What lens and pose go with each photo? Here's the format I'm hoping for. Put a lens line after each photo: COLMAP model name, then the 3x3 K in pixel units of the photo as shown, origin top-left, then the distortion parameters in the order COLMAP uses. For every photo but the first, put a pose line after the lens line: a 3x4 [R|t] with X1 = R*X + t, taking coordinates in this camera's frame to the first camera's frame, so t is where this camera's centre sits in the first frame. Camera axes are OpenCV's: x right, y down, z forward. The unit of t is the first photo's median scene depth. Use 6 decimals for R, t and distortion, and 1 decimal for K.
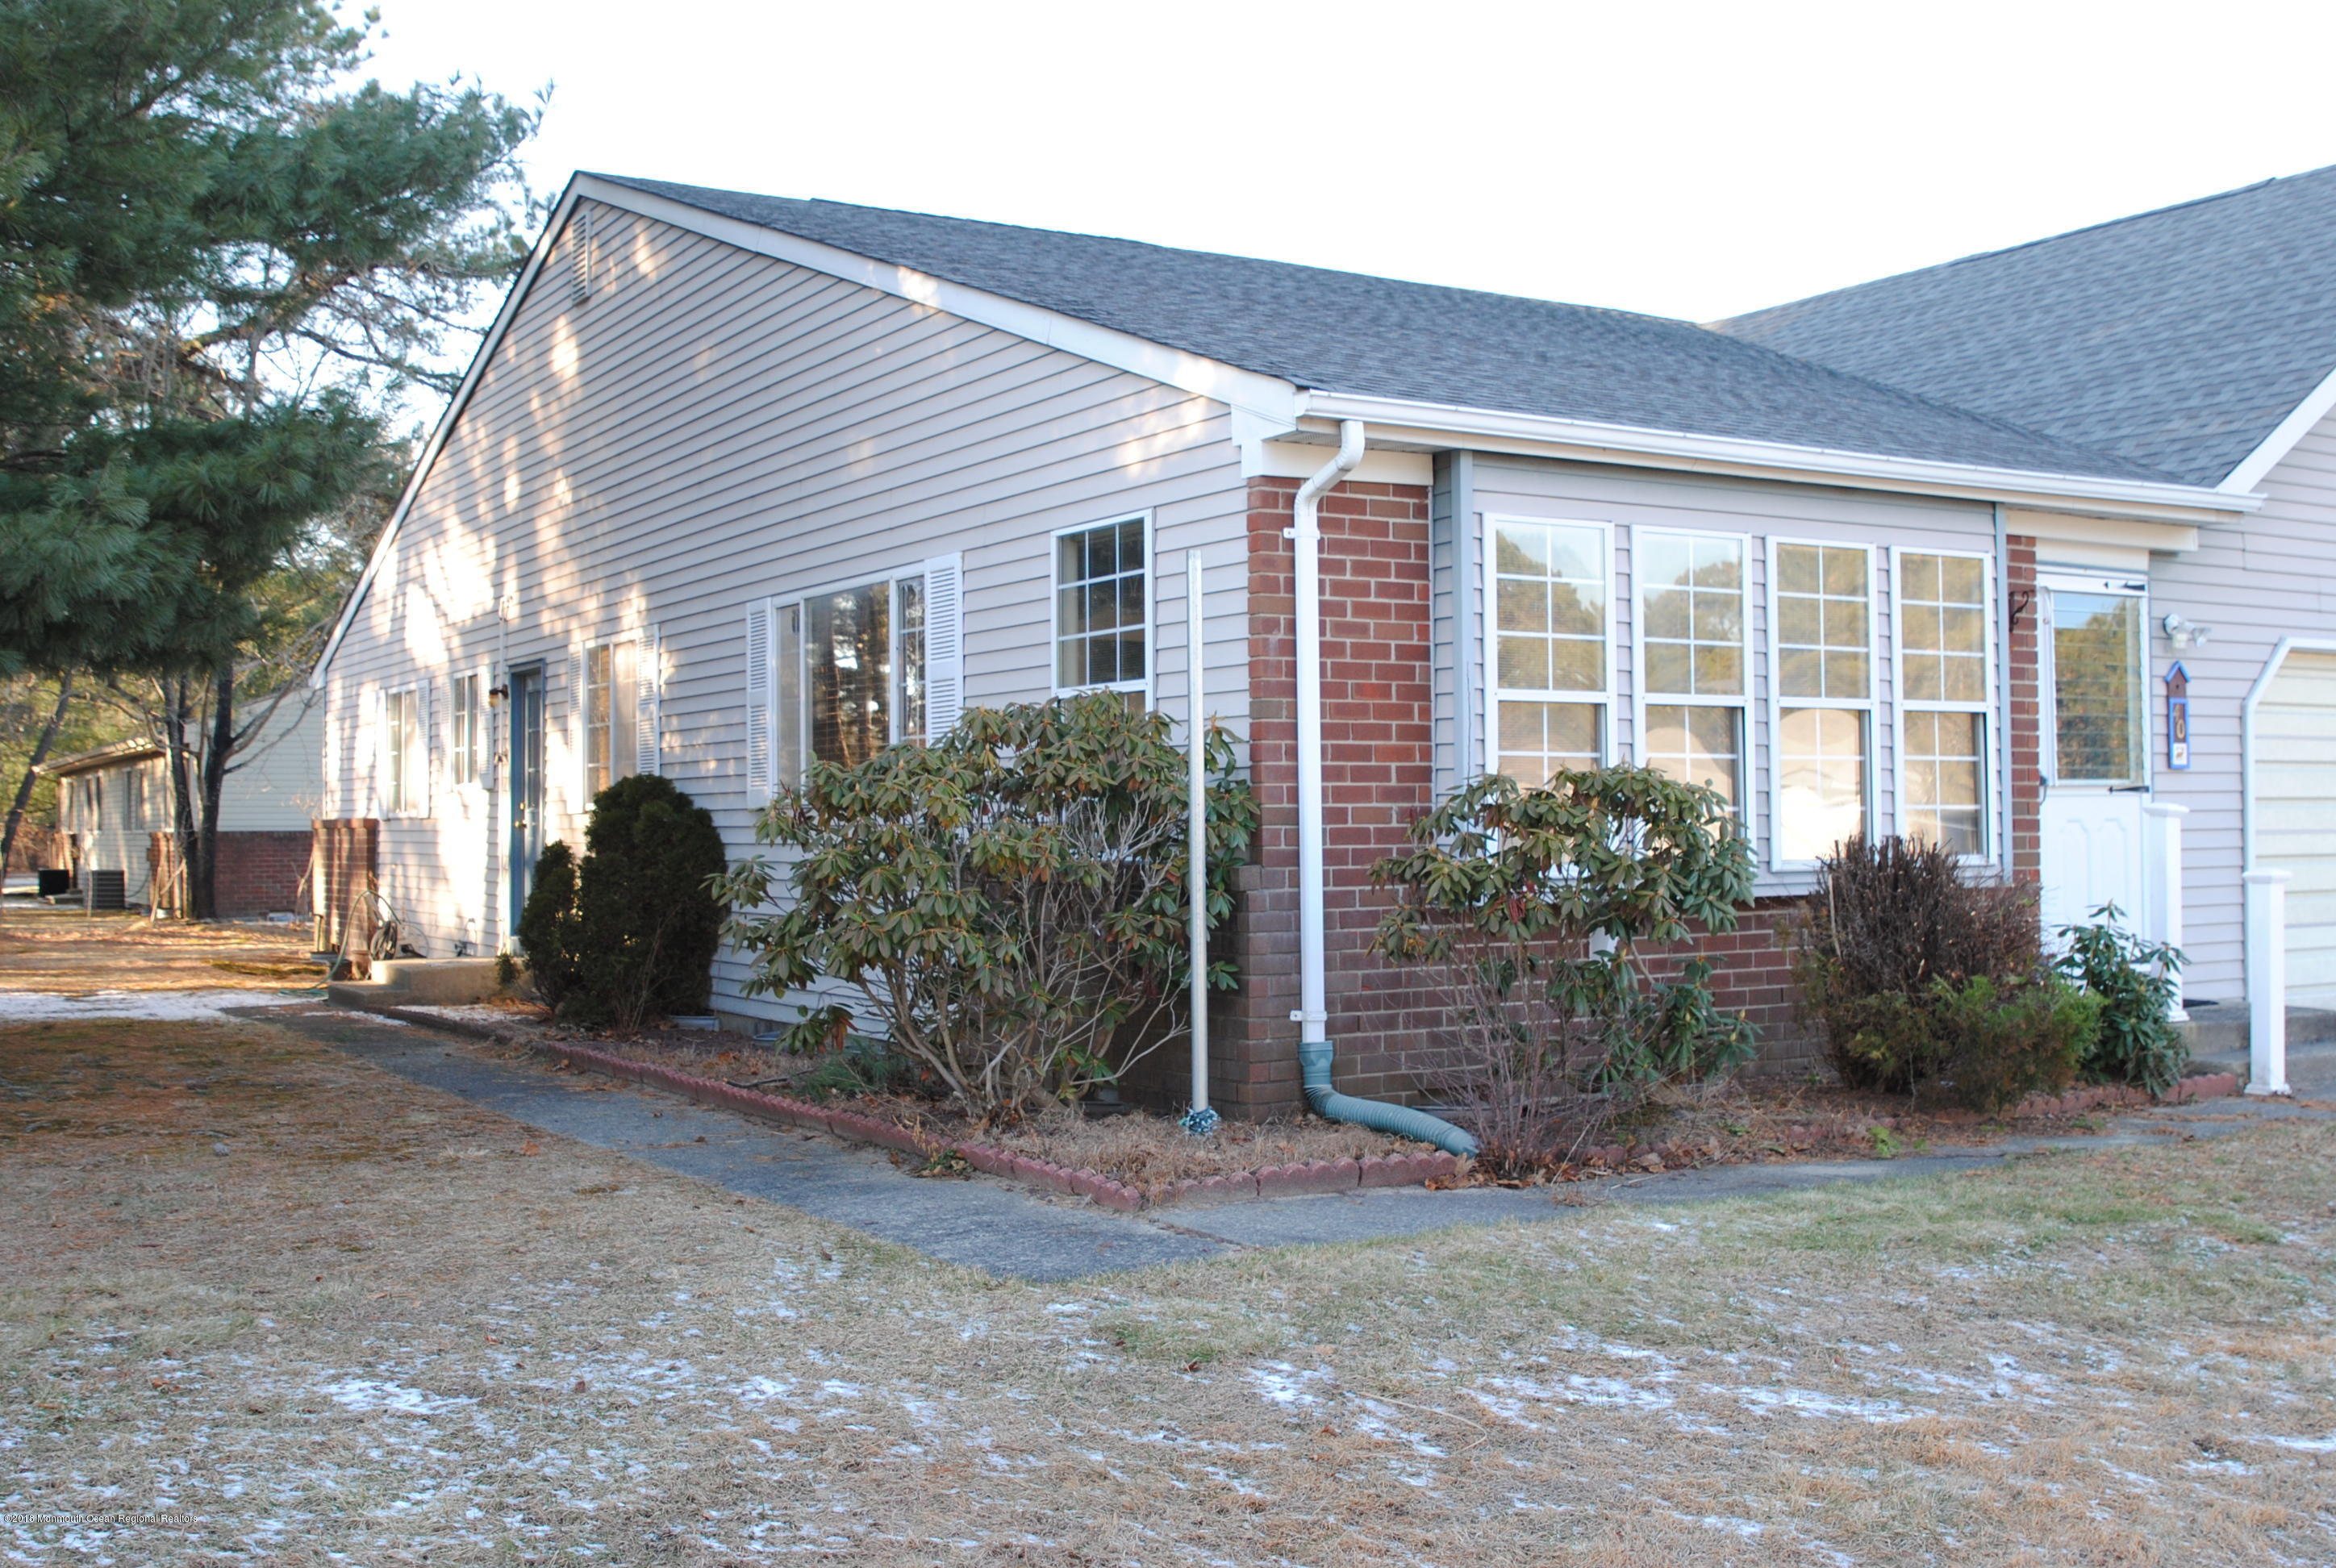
lens RADIAL K [[2455.9, 0, 1168.0], [0, 2455.9, 784.0], [0, 0, 1]] dist [-0.147564, 0.147589]
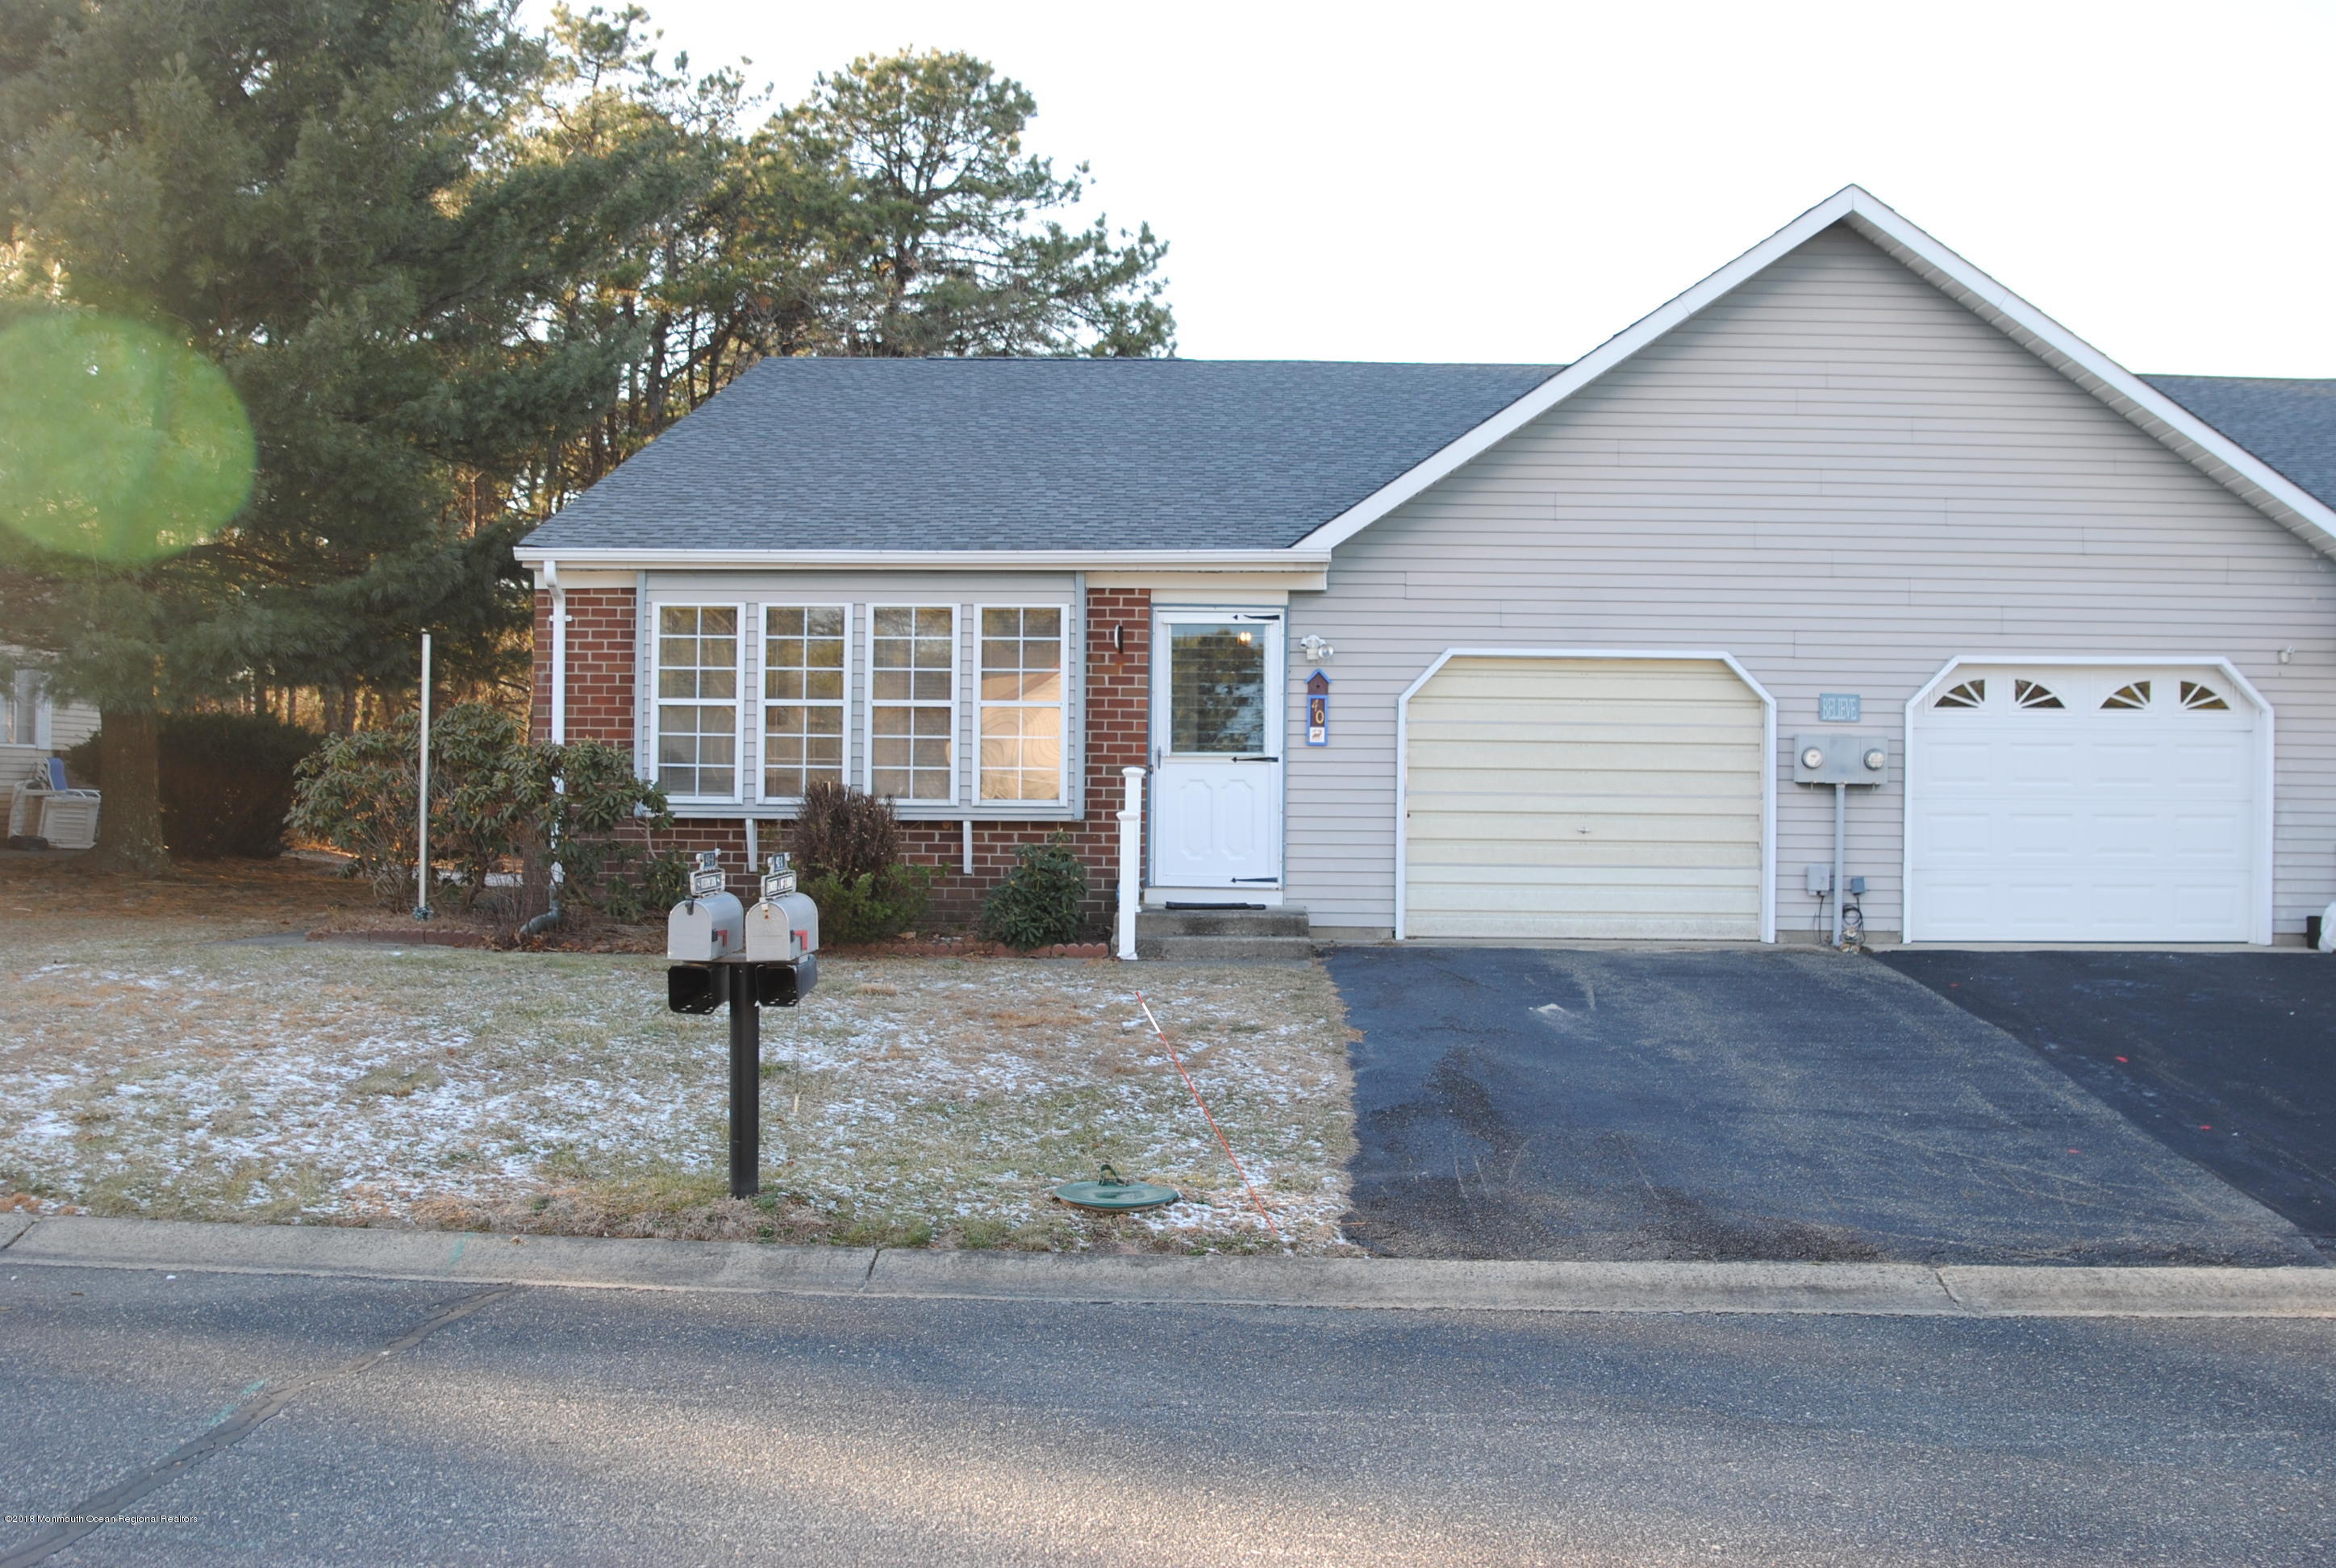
lens RADIAL K [[2455.9, 0, 1168.0], [0, 2455.9, 784.0], [0, 0, 1]] dist [-0.147564, 0.147589]
pose [[0.838508, -0.002943, -0.544881, 1.153407], [-0.008896, 0.999778, -0.019090, 0.045252], [0.544816, 0.020855, 0.838296, -0.249165]]
